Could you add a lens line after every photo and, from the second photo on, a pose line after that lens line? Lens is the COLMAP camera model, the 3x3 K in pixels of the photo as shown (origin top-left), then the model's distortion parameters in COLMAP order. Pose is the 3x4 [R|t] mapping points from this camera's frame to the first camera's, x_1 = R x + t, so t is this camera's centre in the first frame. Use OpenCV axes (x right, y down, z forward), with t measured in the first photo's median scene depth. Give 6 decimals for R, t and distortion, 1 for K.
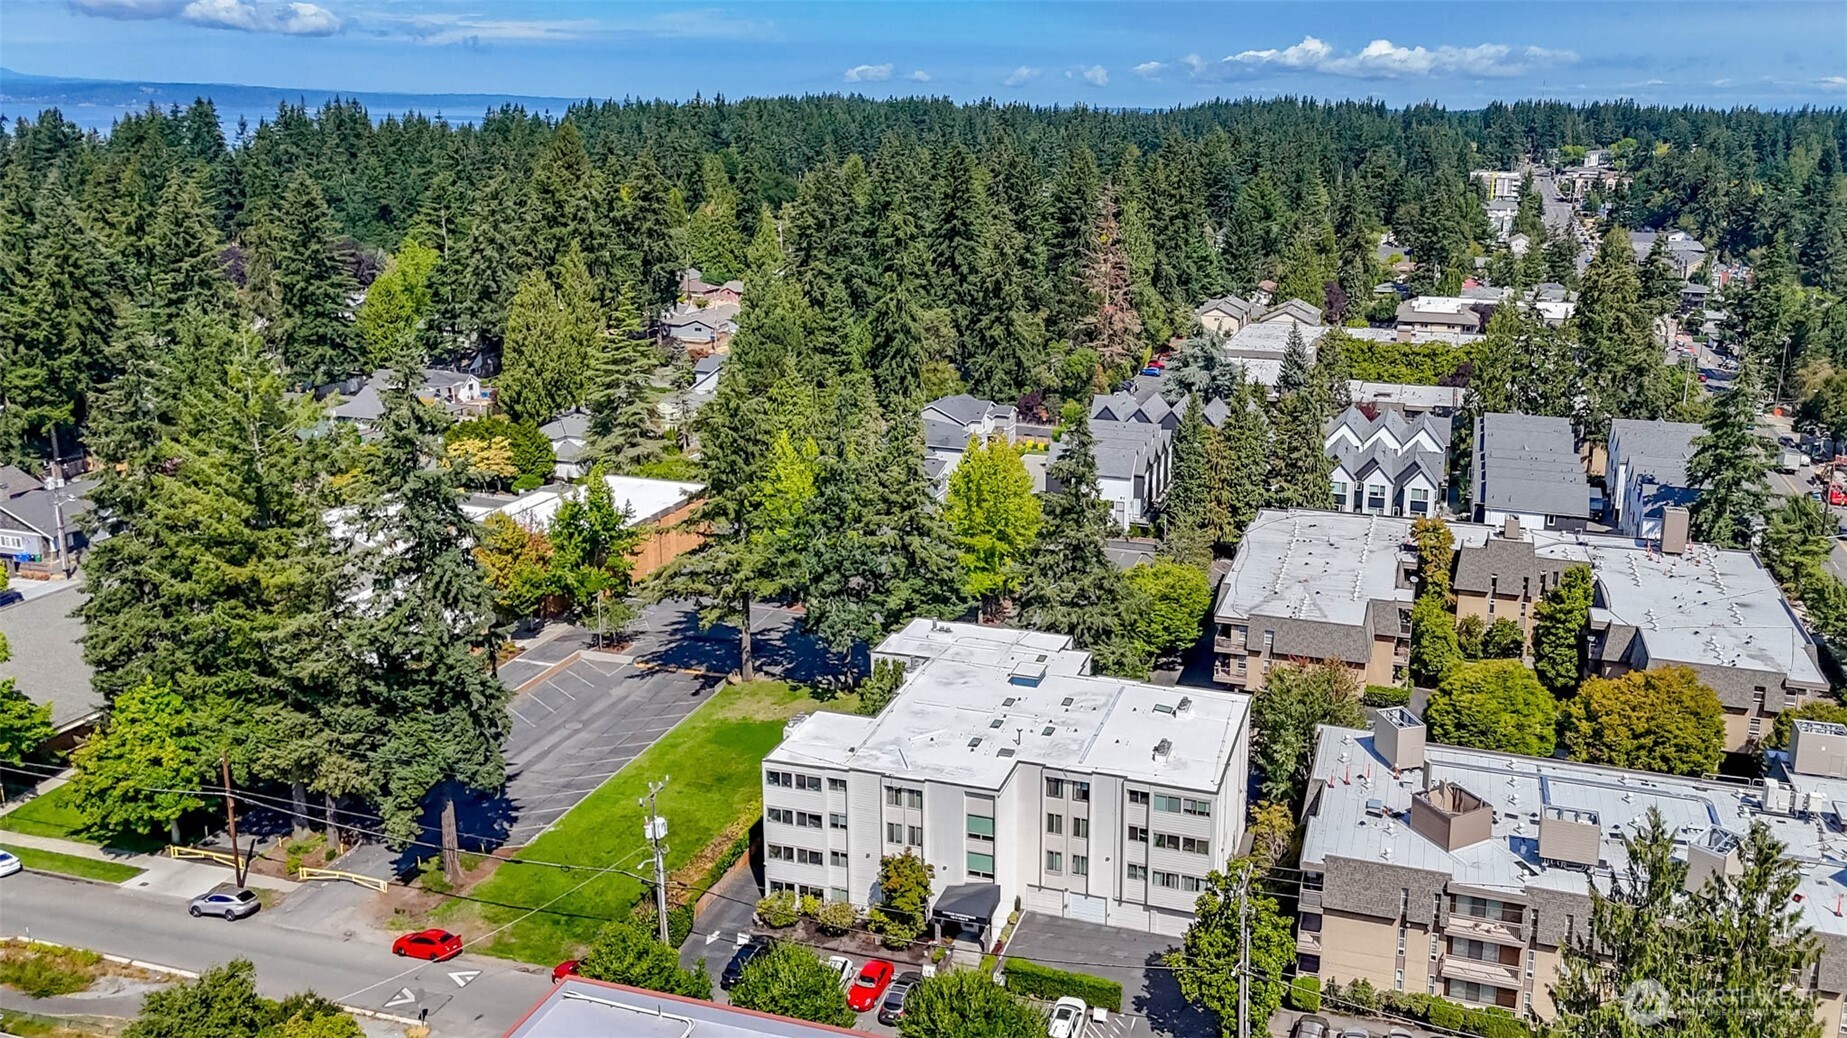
lens RADIAL K [[1343.5, 0, 1055.0], [0, 1343.5, 540.8], [0, 0, 1]] dist [0.084592, -0.053305]
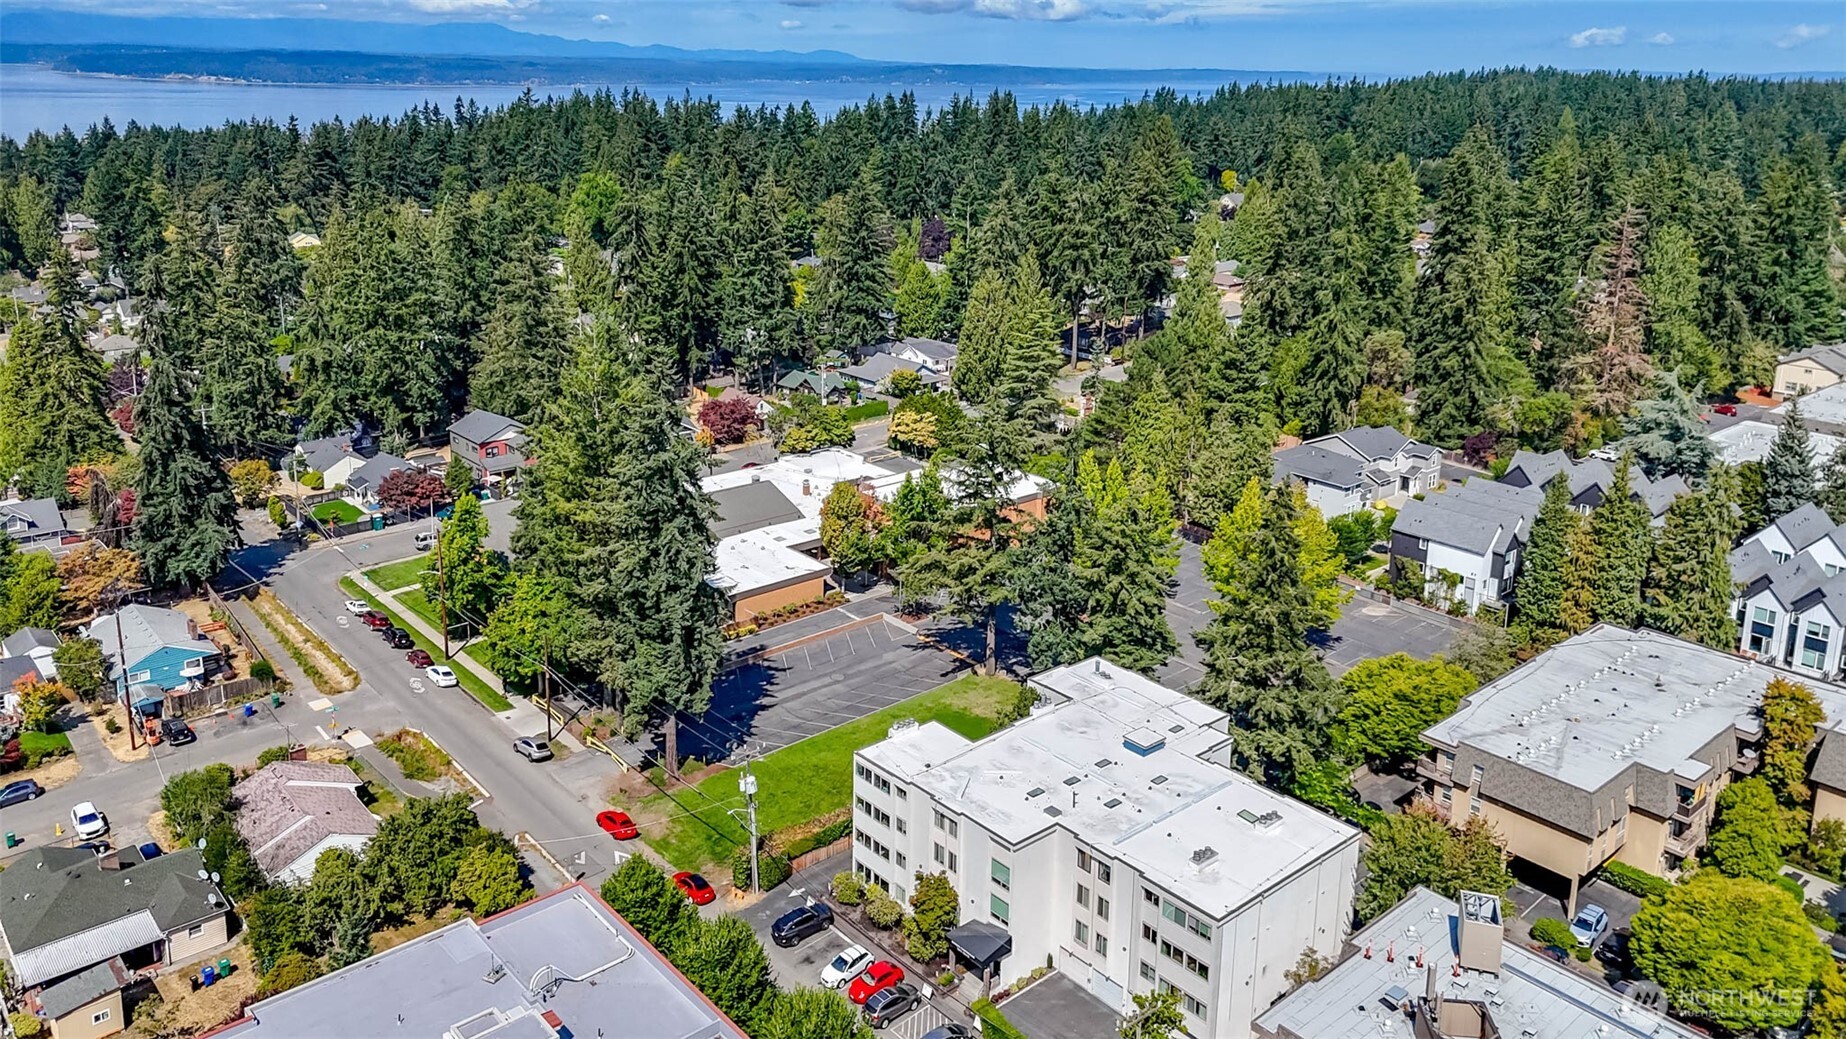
lens RADIAL K [[1342.8, 0, 915.5], [0, 1342.8, 509.2], [0, 0, 1]] dist [0.084592, -0.053305]
pose [[0.827432, 0.173418, -0.534118, 0.231084], [-0.171766, 0.983695, 0.053296, -0.061989], [0.534651, 0.047645, 0.843729, 0.047789]]
